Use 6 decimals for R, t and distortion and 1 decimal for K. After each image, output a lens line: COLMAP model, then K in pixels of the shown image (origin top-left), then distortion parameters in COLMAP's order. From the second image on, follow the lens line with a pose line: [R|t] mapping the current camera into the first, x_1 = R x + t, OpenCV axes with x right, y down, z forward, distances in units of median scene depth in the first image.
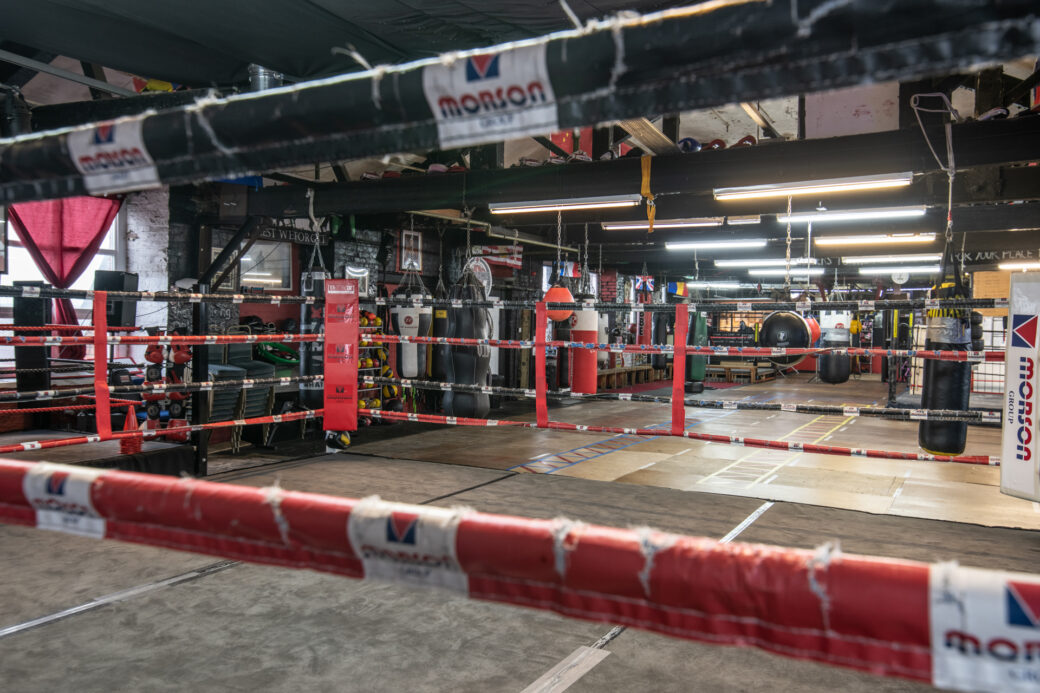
lens RADIAL K [[838.0, 0, 530.7], [0, 838.0, 345.3], [0, 0, 1]] dist [0.040976, 0.014664]
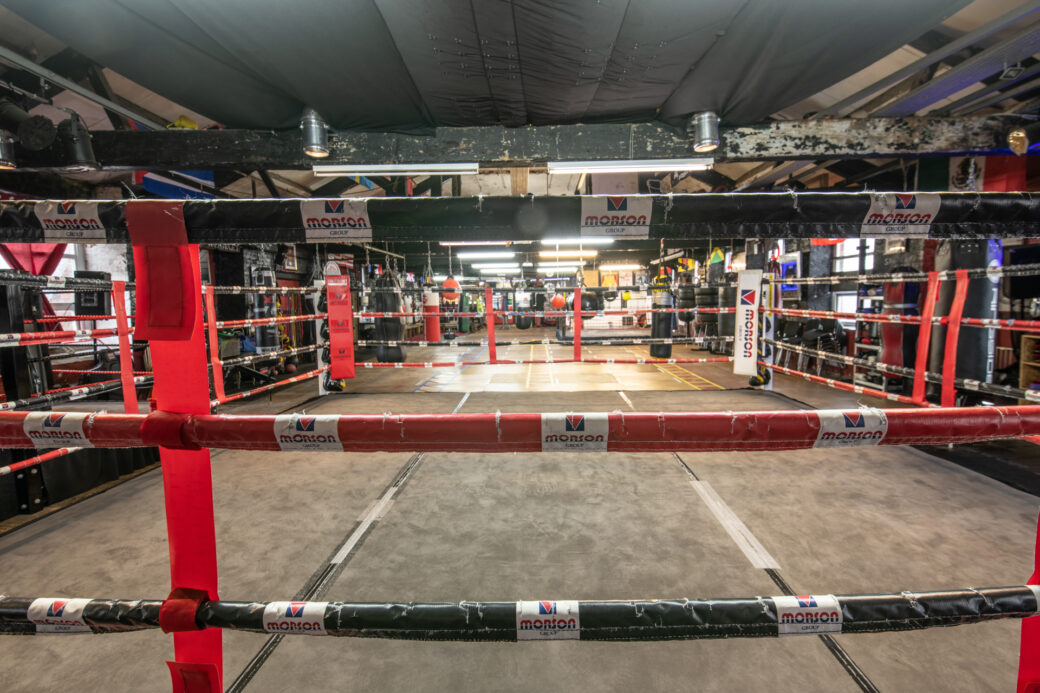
lens RADIAL K [[463.2, 0, 519.3], [0, 463.2, 344.4], [0, 0, 1]] dist [-0.001796, -0.000381]
pose [[0.896879, -0.072423, 0.436306, -0.297027], [0.041573, 0.995939, 0.079859, -0.010506], [-0.440318, -0.053486, 0.896247, 0.133242]]
